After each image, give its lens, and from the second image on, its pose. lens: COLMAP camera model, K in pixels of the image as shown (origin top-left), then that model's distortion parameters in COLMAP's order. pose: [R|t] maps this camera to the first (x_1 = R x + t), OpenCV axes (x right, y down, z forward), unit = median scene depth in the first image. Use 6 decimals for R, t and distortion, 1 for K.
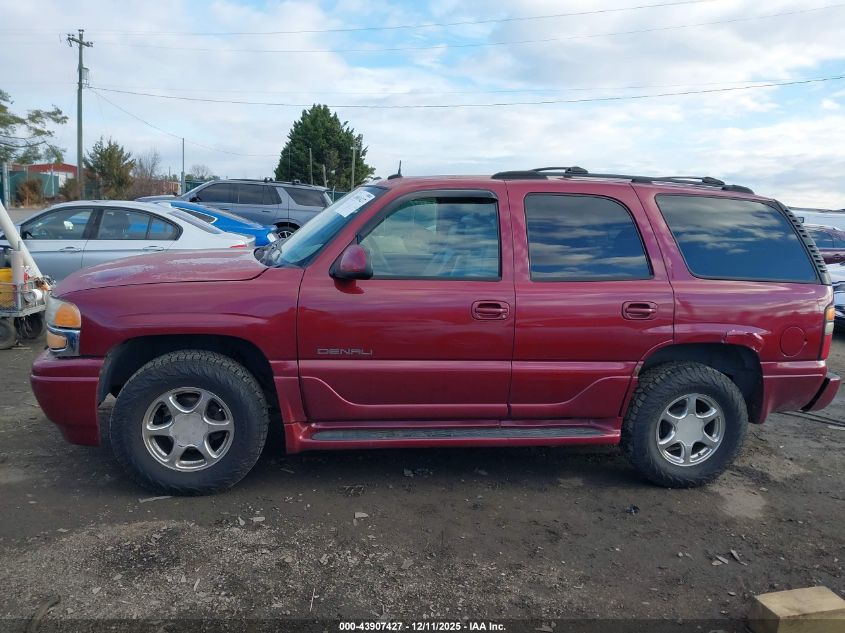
lens RADIAL K [[662.3, 0, 406.0], [0, 662.3, 316.5], [0, 0, 1]] dist [-0.006029, -0.009309]
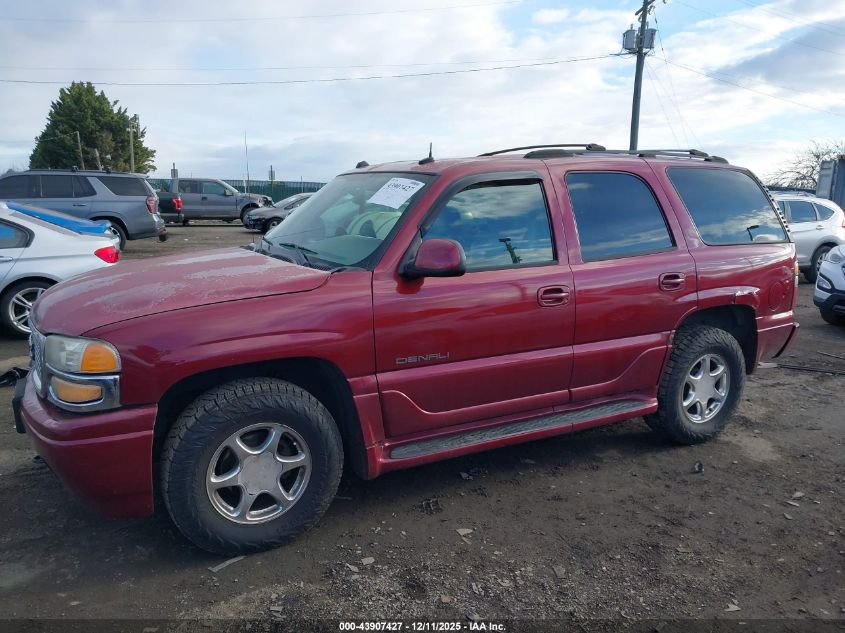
lens RADIAL K [[662.3, 0, 406.0], [0, 662.3, 316.5], [0, 0, 1]] dist [-0.006029, -0.009309]
pose [[0.948957, -0.109340, 0.295846, -0.344829], [0.099665, 0.993880, 0.047636, -0.044141], [-0.299244, -0.015720, 0.954047, 0.133624]]
